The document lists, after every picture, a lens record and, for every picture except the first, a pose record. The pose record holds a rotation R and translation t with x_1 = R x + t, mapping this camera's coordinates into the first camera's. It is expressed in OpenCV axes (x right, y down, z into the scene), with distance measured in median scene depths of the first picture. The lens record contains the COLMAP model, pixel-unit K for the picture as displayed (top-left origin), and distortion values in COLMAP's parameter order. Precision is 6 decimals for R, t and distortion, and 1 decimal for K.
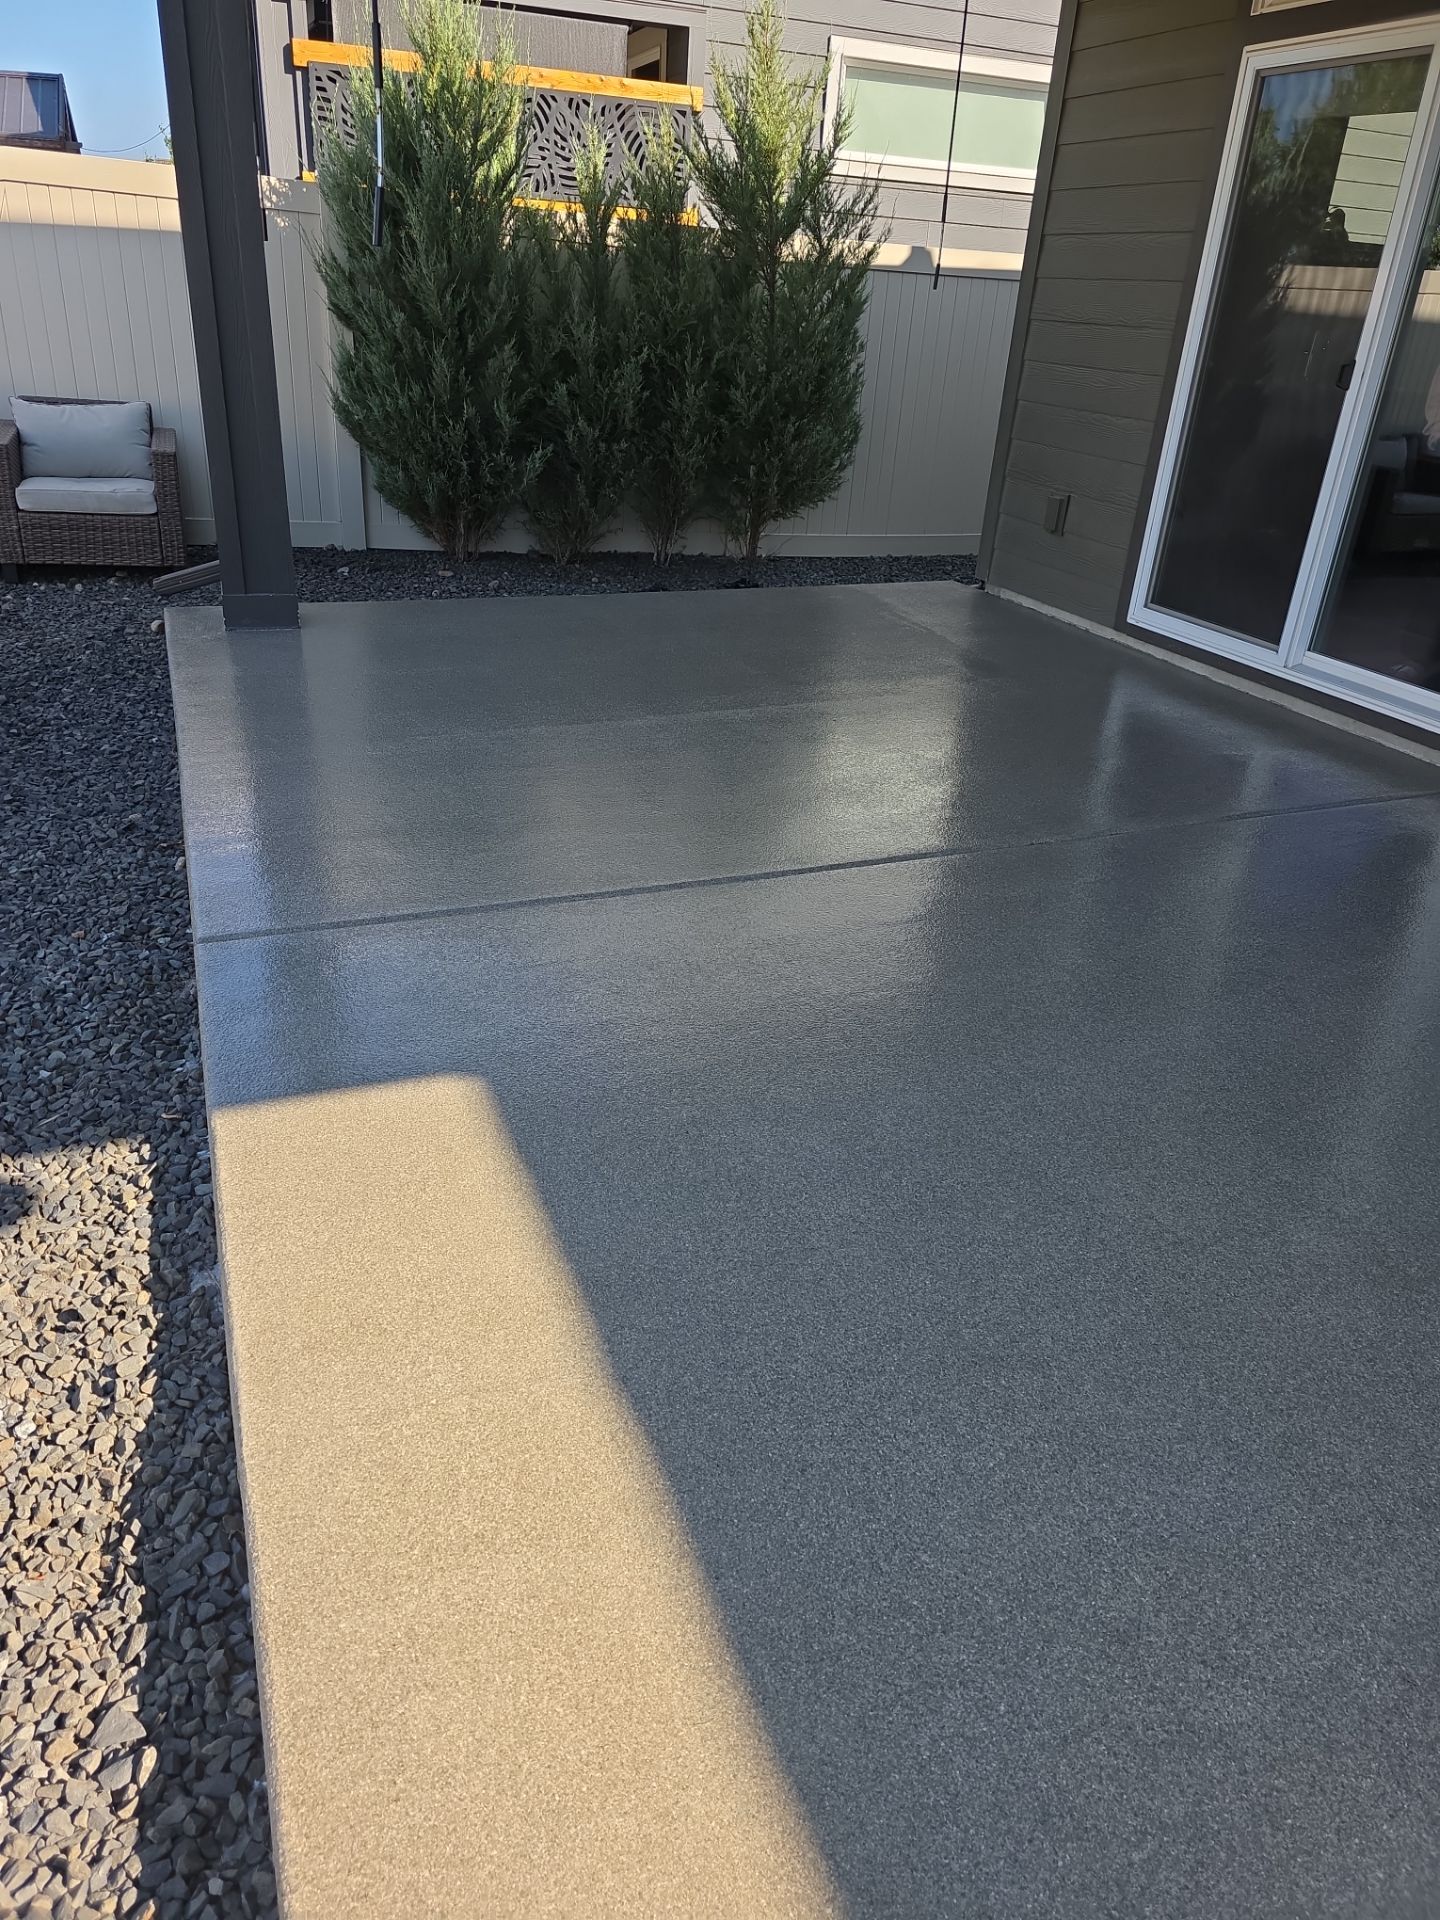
lens RADIAL K [[1295.4, 0, 720.0], [0, 1295.4, 960.0], [0, 0, 1]] dist [-0.003721, -0.002280]
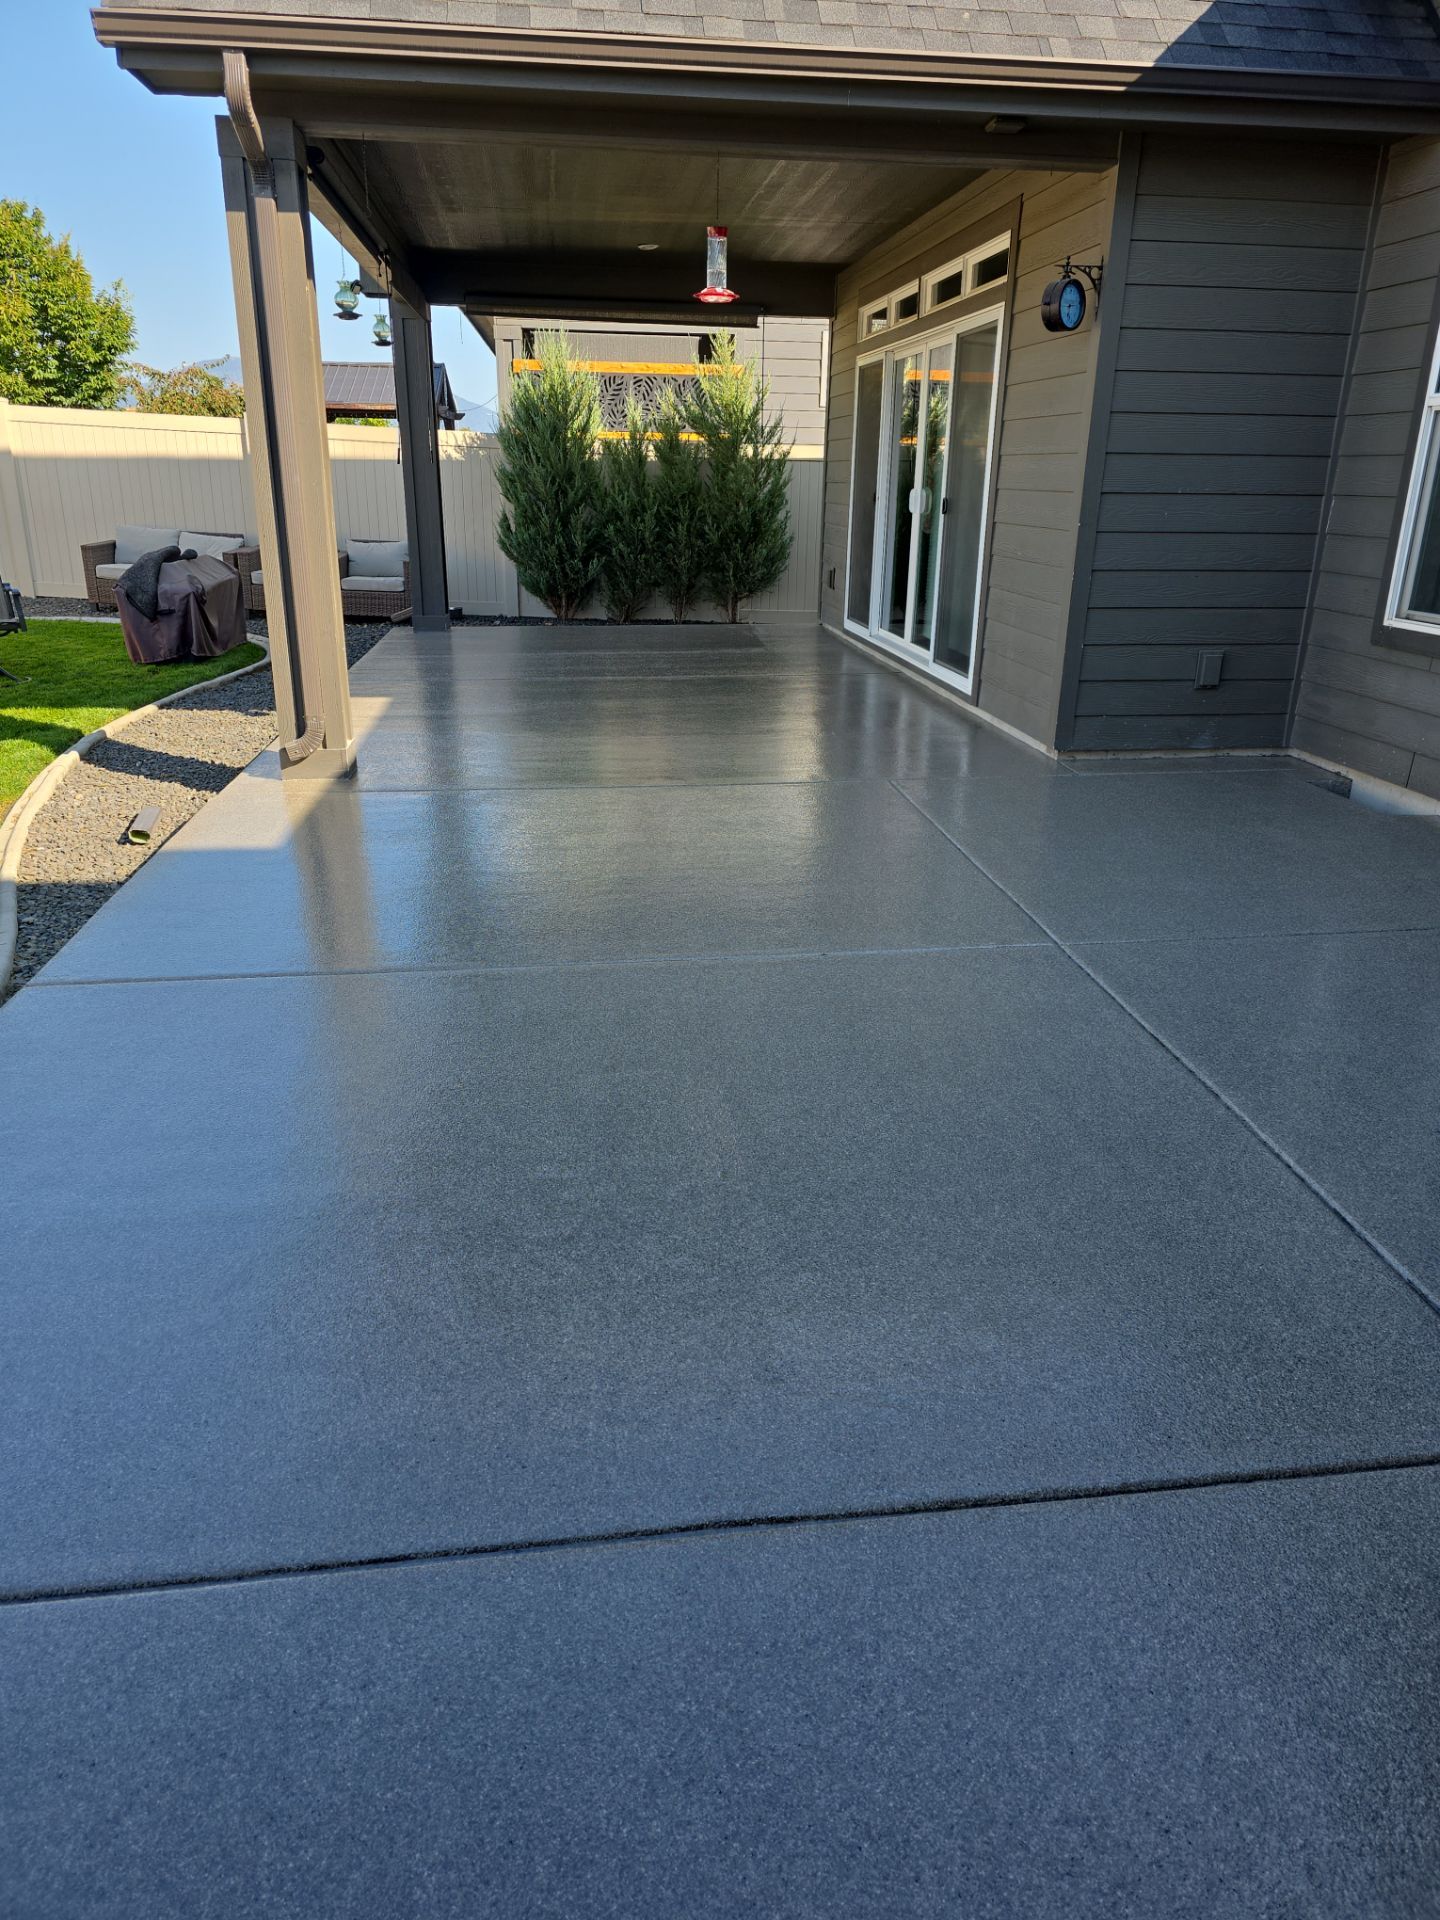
lens RADIAL K [[1295.4, 0, 720.0], [0, 1295.4, 960.0], [0, 0, 1]] dist [-0.003721, -0.002280]
pose [[0.969066, 0.041983, -0.243206, 0.515875], [-0.073627, 0.989731, -0.122521, 0.404453], [0.235565, 0.136638, 0.962205, -0.700974]]
